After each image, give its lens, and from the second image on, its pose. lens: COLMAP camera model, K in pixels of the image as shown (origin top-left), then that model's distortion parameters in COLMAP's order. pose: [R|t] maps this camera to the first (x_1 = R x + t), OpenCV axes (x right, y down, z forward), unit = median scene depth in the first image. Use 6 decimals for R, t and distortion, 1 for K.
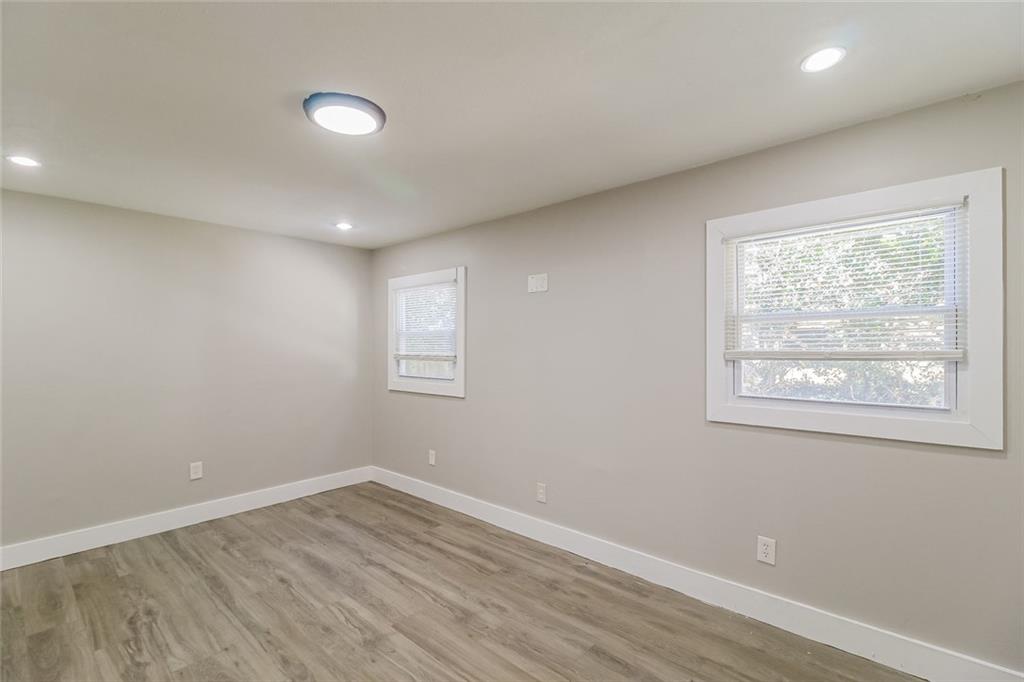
lens RADIAL K [[488.6, 0, 523.0], [0, 488.6, 342.4], [0, 0, 1]] dist [0.002569, -0.018297]
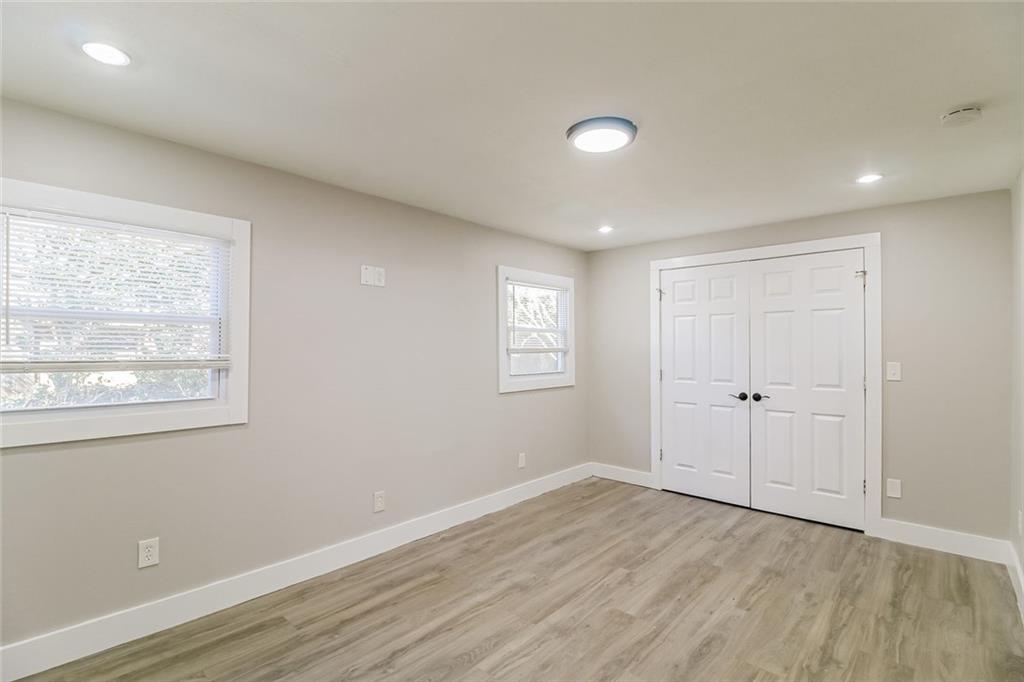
lens RADIAL K [[488.6, 0, 523.0], [0, 488.6, 342.4], [0, 0, 1]] dist [0.002569, -0.018297]
pose [[-0.041066, 0.007103, 0.999131, -1.055776], [-0.009281, 0.999929, -0.007490, 0.008669], [-0.999113, -0.009580, -0.040998, 0.888373]]
